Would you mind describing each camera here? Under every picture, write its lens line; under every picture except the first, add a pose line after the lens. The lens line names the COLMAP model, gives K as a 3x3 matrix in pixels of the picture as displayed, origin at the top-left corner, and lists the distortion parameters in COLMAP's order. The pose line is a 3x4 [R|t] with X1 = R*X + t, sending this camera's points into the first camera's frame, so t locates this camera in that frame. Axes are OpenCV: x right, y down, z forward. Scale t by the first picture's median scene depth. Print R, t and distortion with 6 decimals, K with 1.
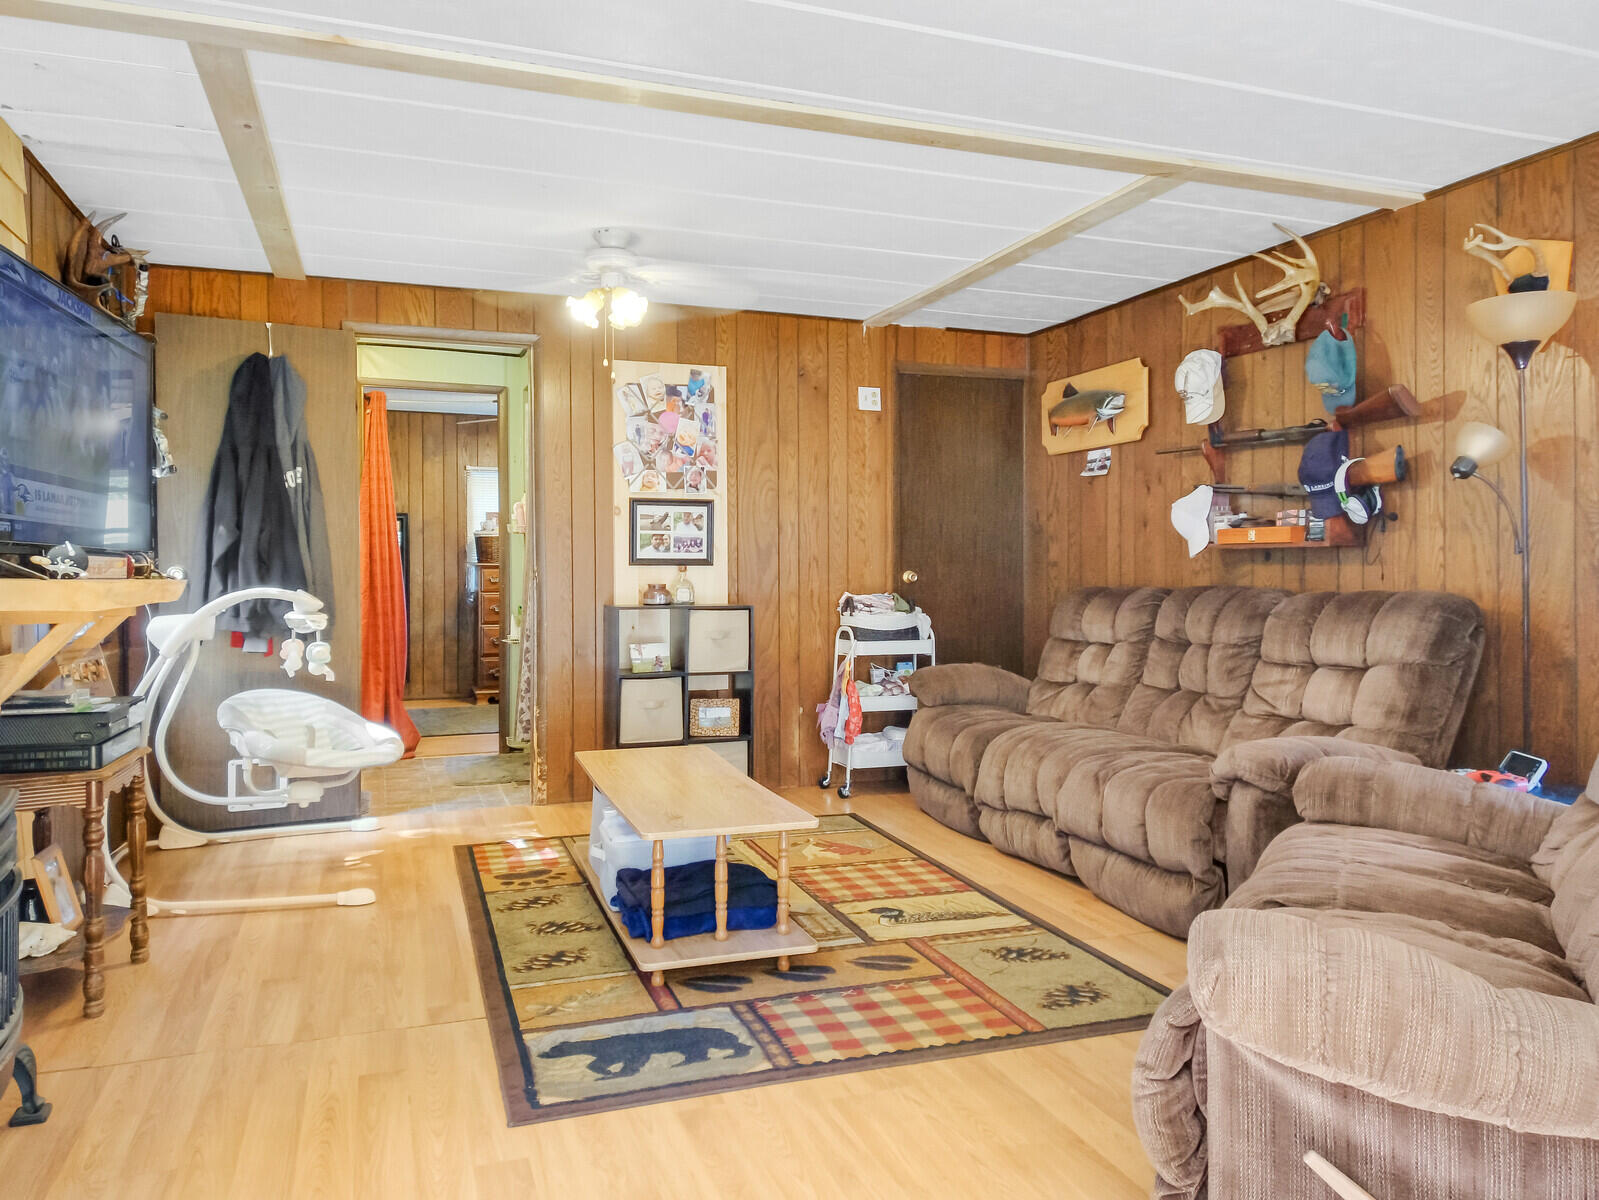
lens RADIAL K [[997.7, 0, 799.5], [0, 997.7, 600.0], [0, 0, 1]] dist [0.086970, -0.065544]
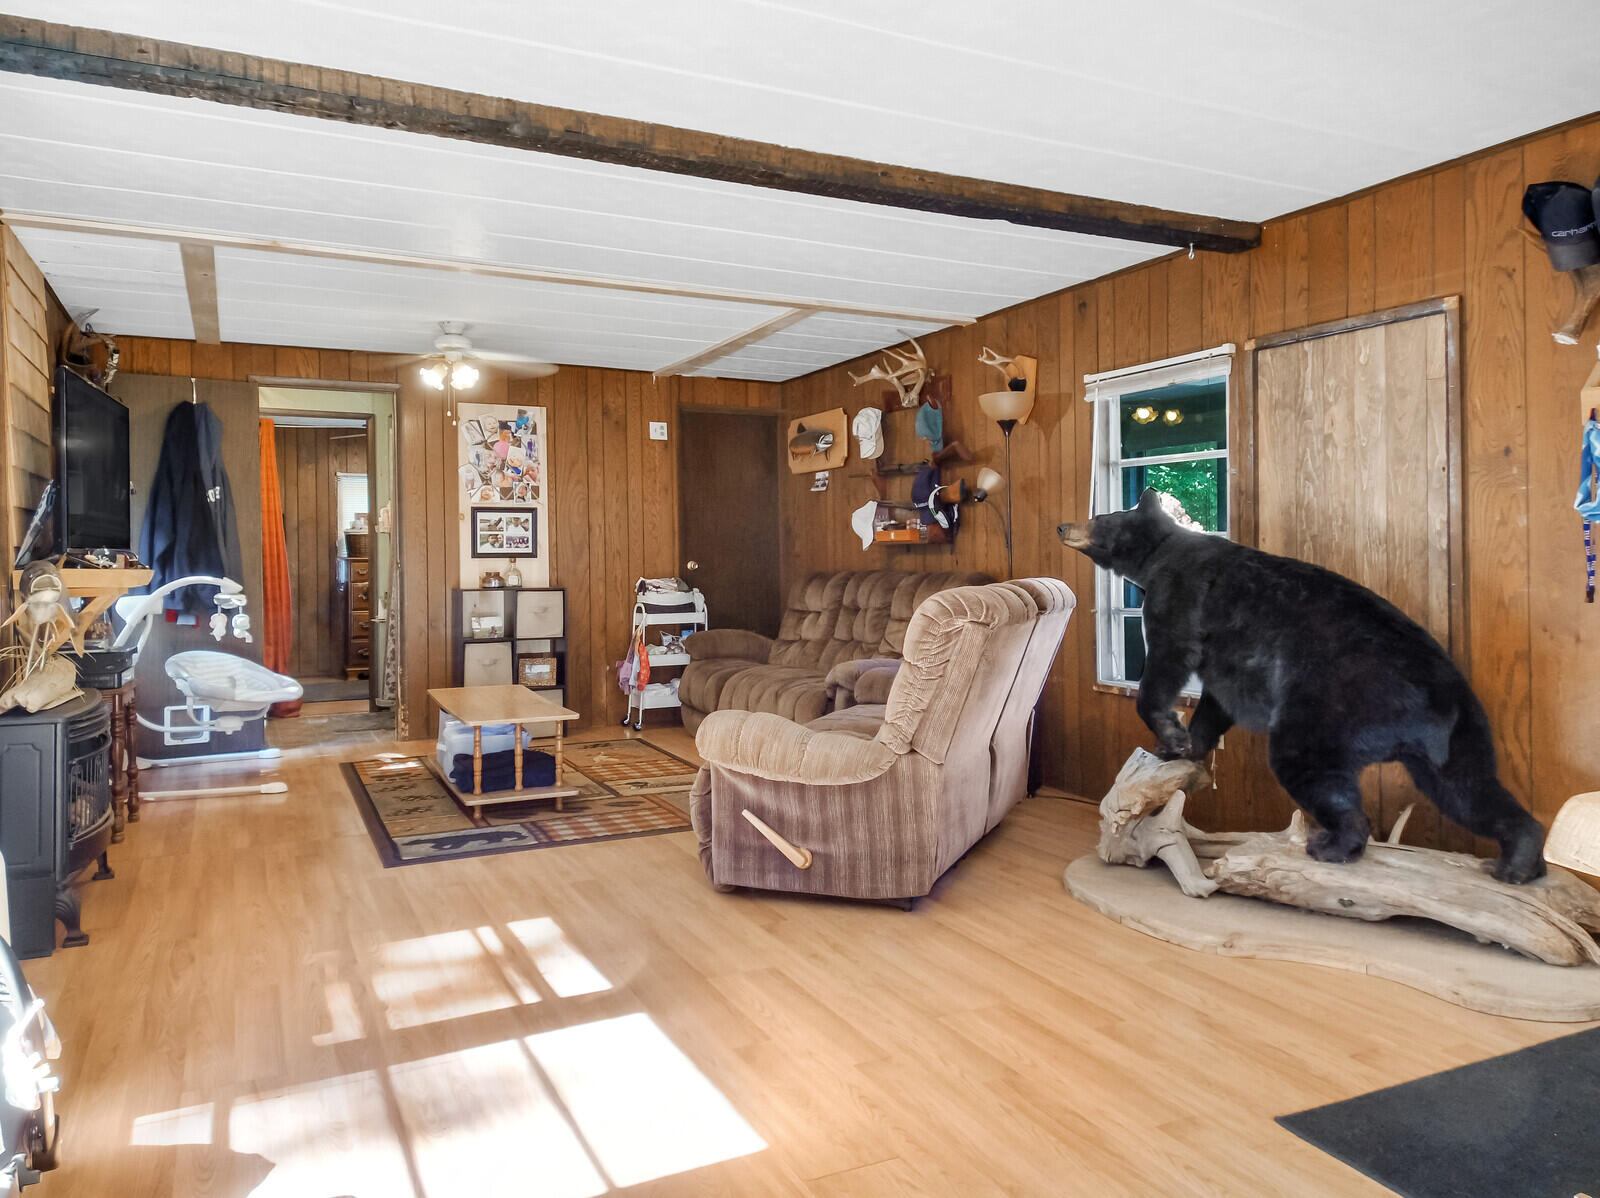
lens RADIAL K [[1127.9, 0, 792.0], [0, 1127.9, 585.3], [0, 0, 1]] dist [0.068228, -0.082434]
pose [[0.997266, -0.009044, 0.073338, 0.151419], [0.009761, 0.999908, -0.009432, 0.020855], [-0.073246, 0.010122, 0.997263, -0.557287]]
